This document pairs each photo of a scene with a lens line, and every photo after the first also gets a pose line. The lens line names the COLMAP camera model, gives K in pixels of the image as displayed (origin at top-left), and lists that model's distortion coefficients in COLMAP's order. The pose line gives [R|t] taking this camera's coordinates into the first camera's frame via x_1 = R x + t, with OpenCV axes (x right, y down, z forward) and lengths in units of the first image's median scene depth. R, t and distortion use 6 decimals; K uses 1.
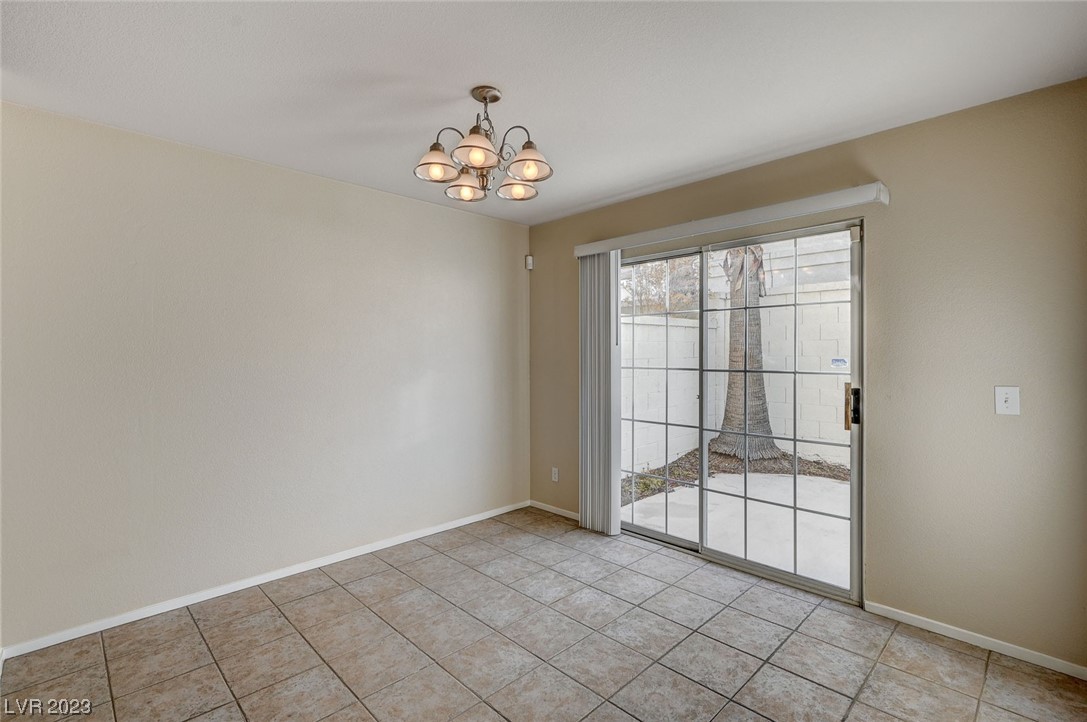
lens RADIAL K [[486.0, 0, 549.0], [0, 486.0, 359.0], [0, 0, 1]] dist [0.000976, 0.000171]
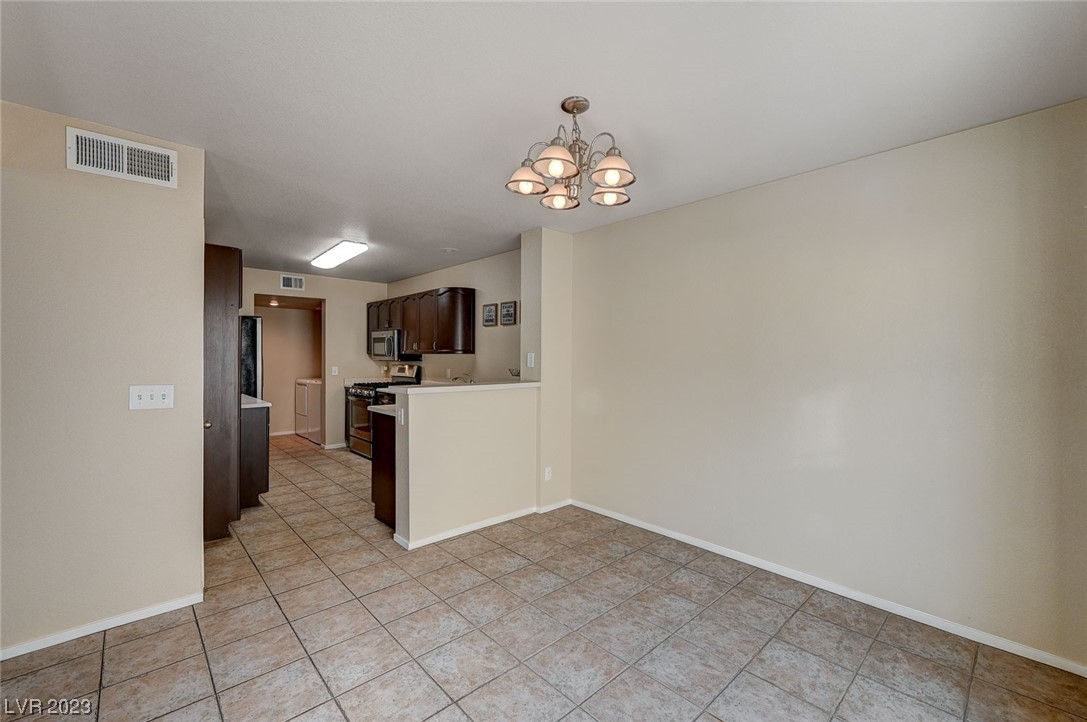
lens RADIAL K [[443.8, 0, 546.2], [0, 443.8, 357.8], [0, 0, 1]] dist [-0.001218, 0.001026]
pose [[-0.002505, 0.004314, -0.999988, 0.630994], [-0.020893, 0.999772, 0.004365, -0.006723], [0.999779, 0.020904, -0.002414, 0.743179]]
